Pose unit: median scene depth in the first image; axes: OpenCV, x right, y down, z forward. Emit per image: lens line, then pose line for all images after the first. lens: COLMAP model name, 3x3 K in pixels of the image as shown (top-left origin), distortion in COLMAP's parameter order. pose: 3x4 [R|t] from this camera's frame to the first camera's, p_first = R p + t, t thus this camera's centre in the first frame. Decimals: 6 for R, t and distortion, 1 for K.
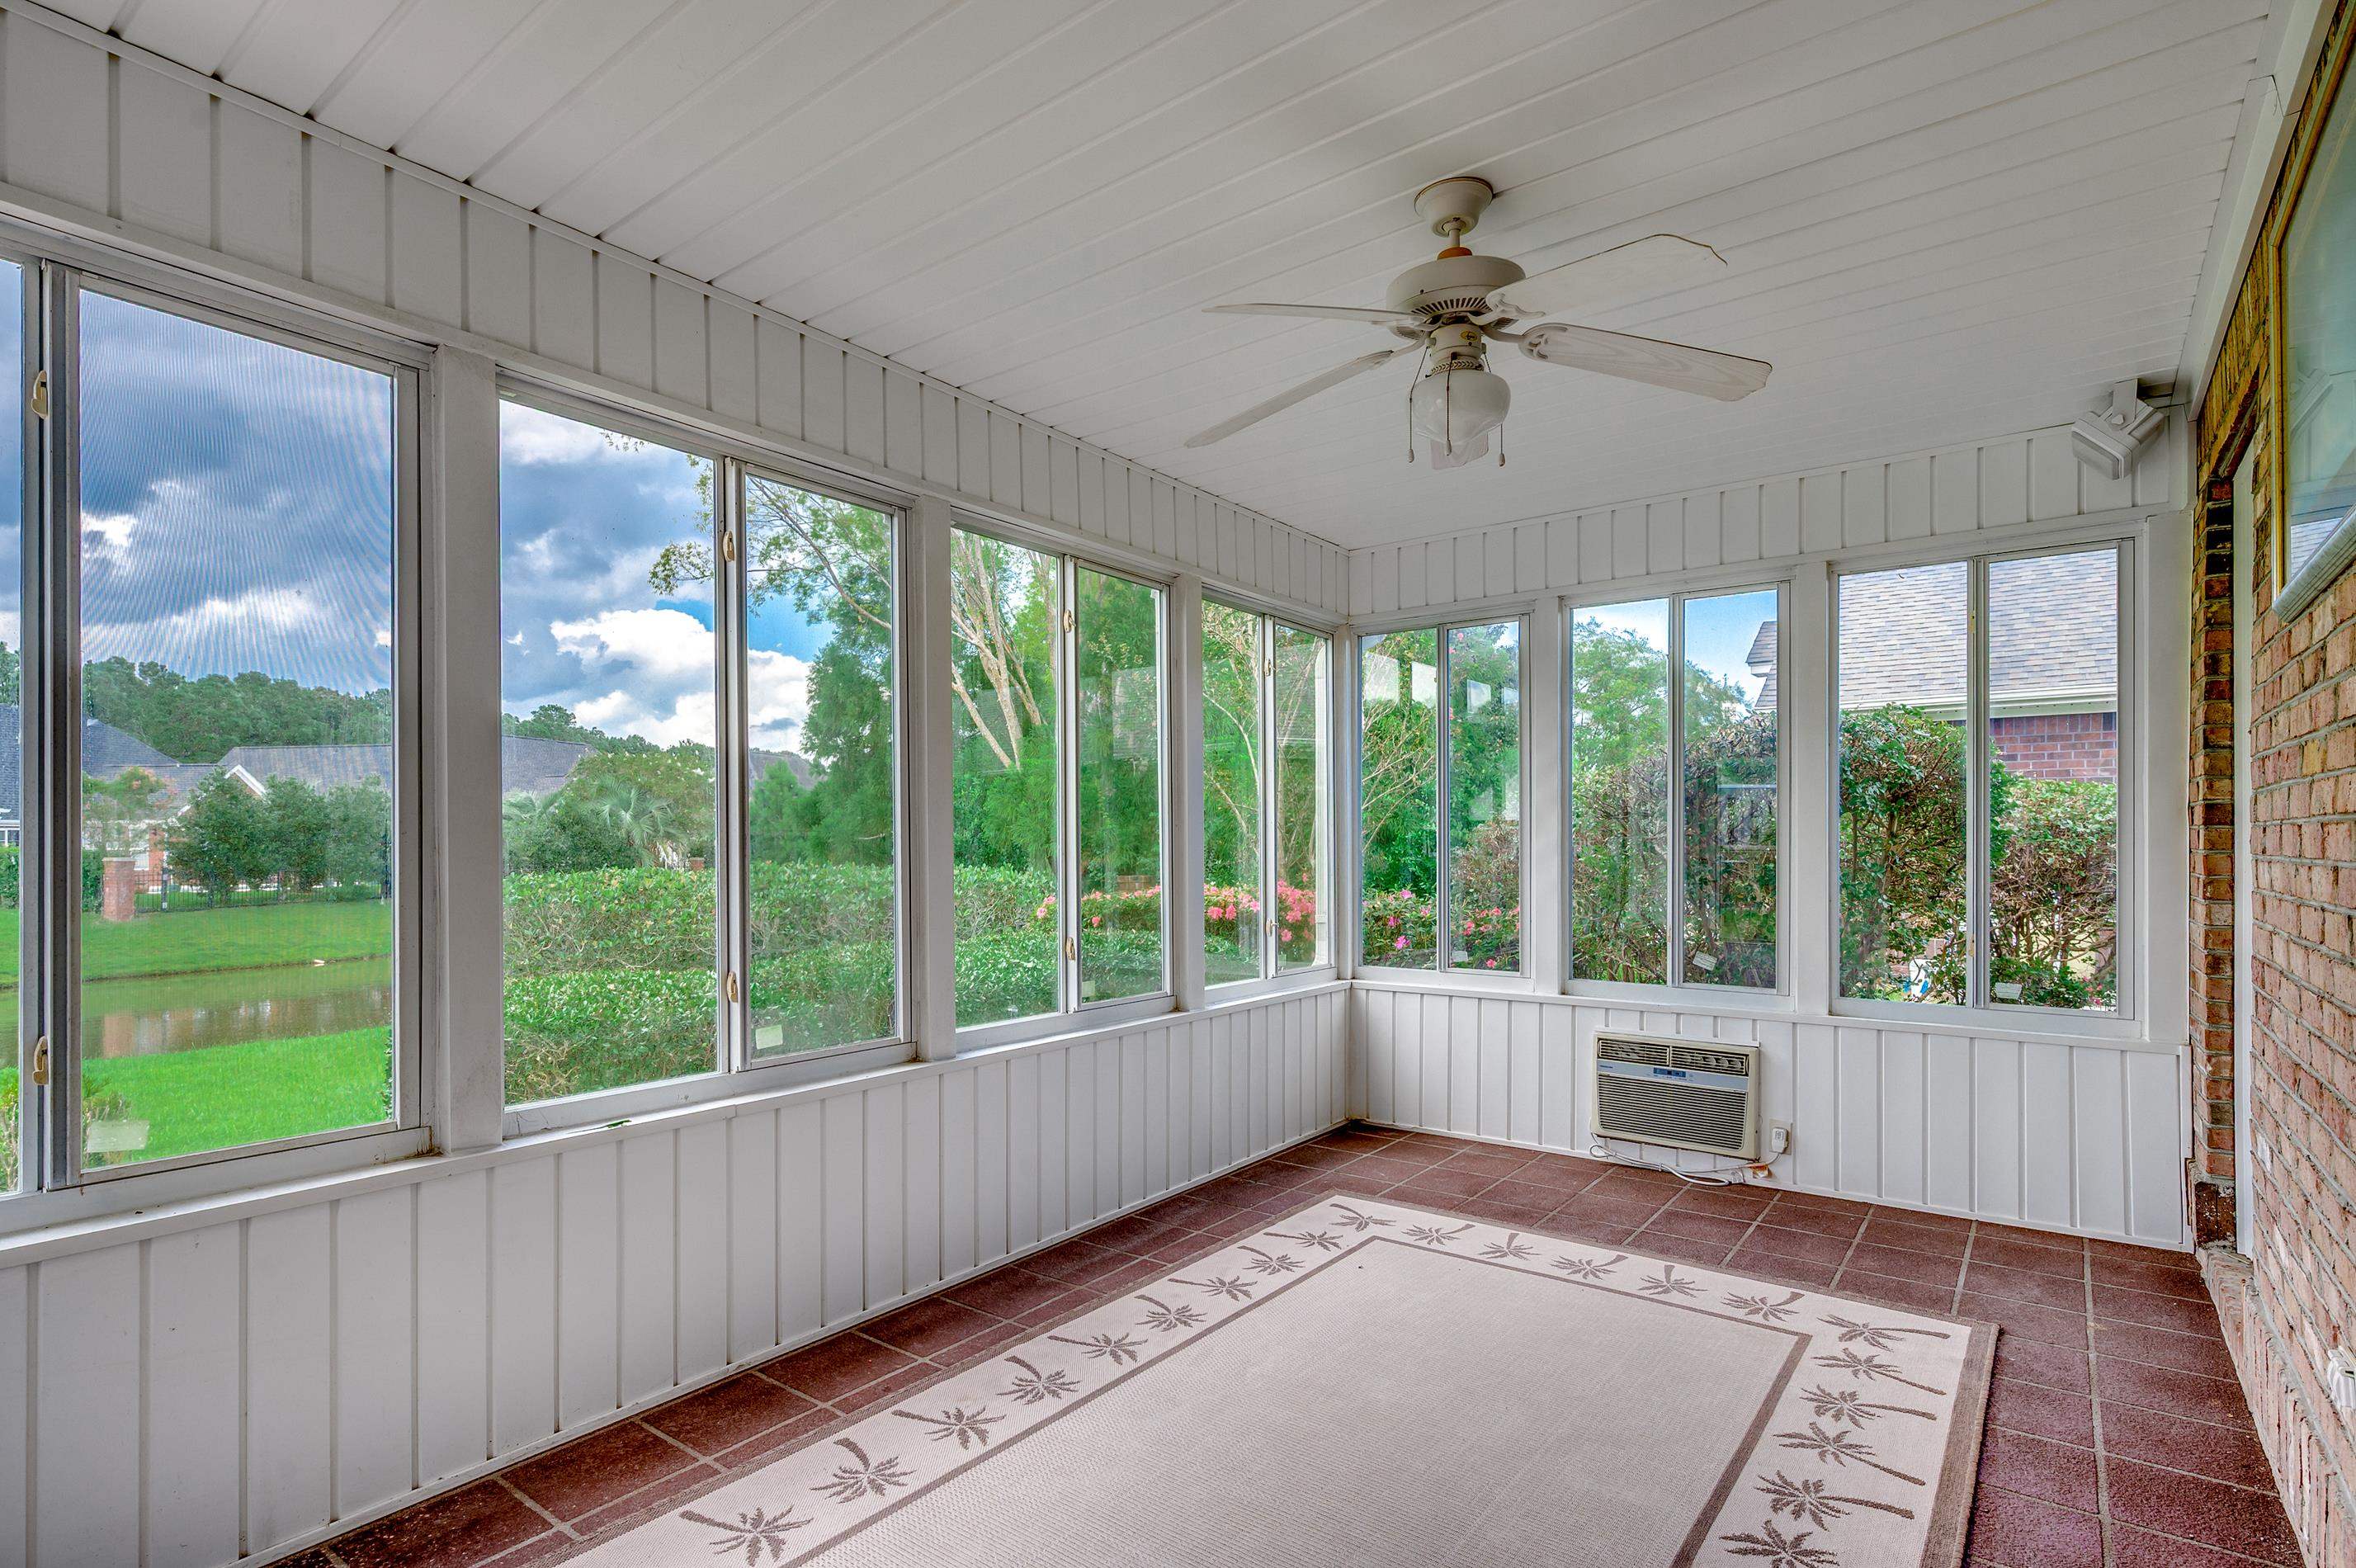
lens RADIAL K [[1136.8, 0, 1205.2], [0, 1136.8, 841.7], [0, 0, 1]] dist [-0.006794, -0.000499]
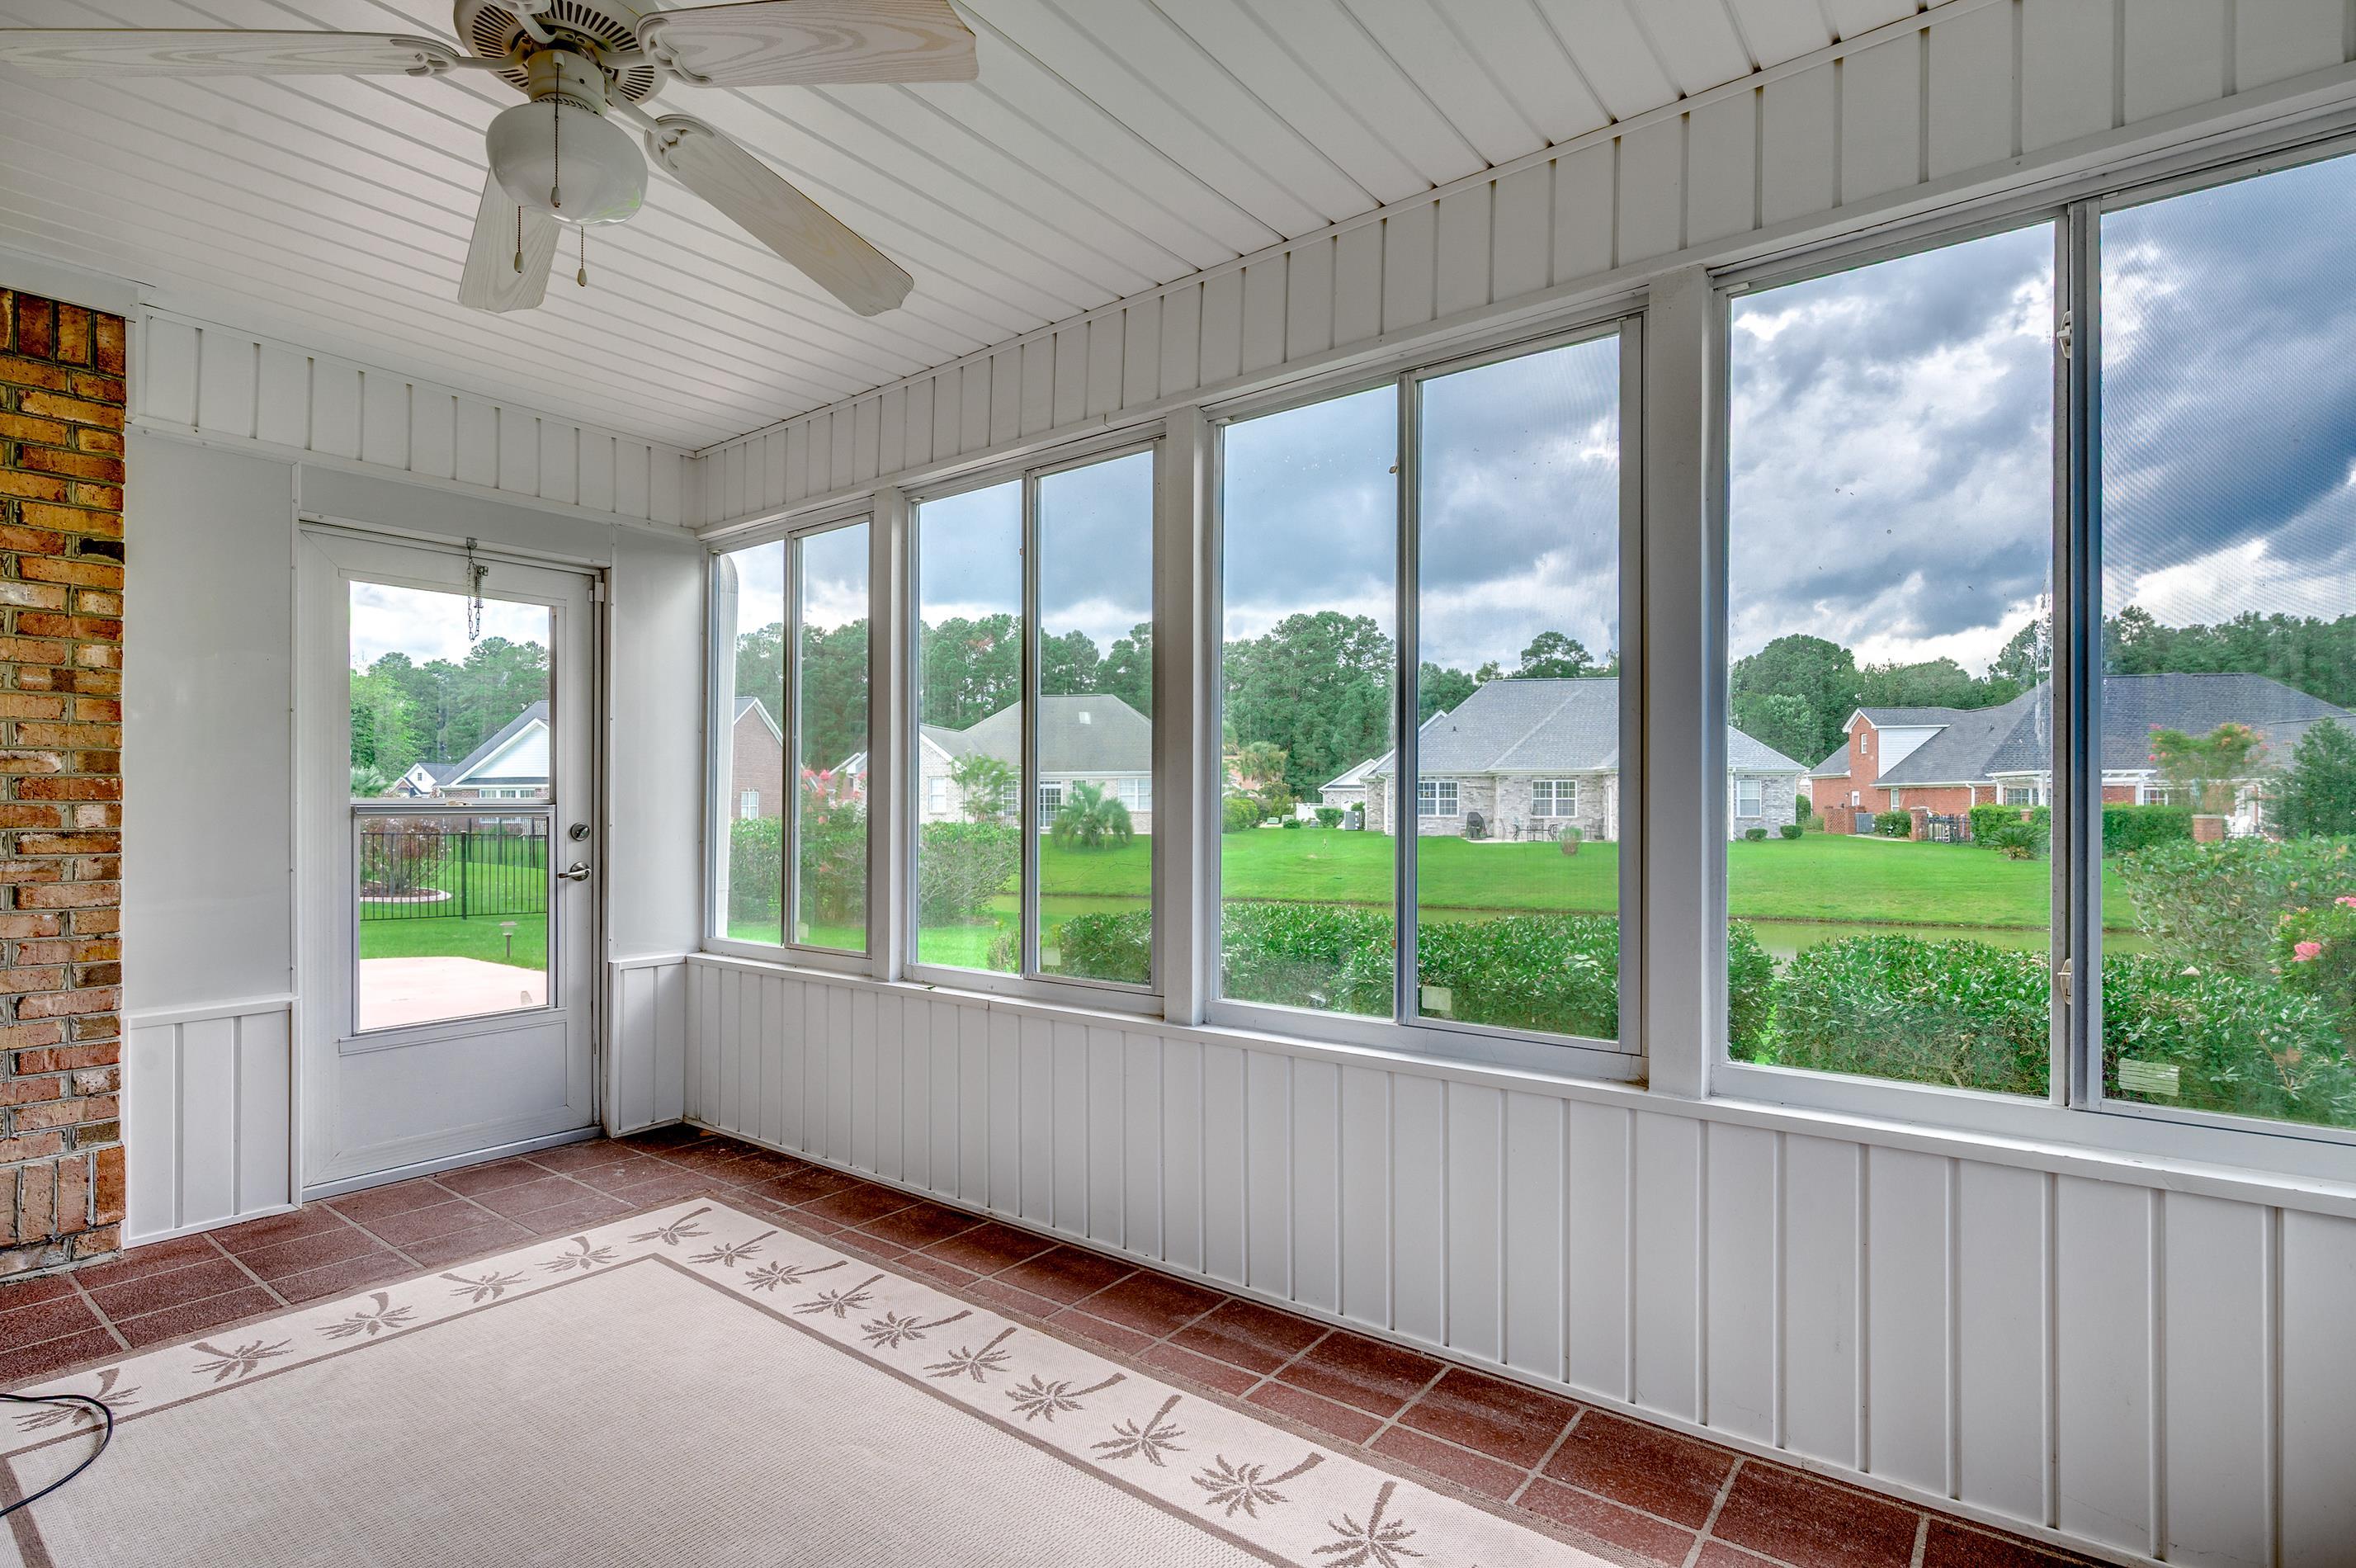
lens RADIAL K [[1136.8, 0, 1179.5], [0, 1136.8, 799.4], [0, 0, 1]] dist [-0.006794, -0.000499]
pose [[-0.011862, -0.002923, -0.999925, 0.725757], [0.002922, 0.999991, -0.002958, 0.016172], [0.999925, -0.002957, -0.011853, 1.081151]]
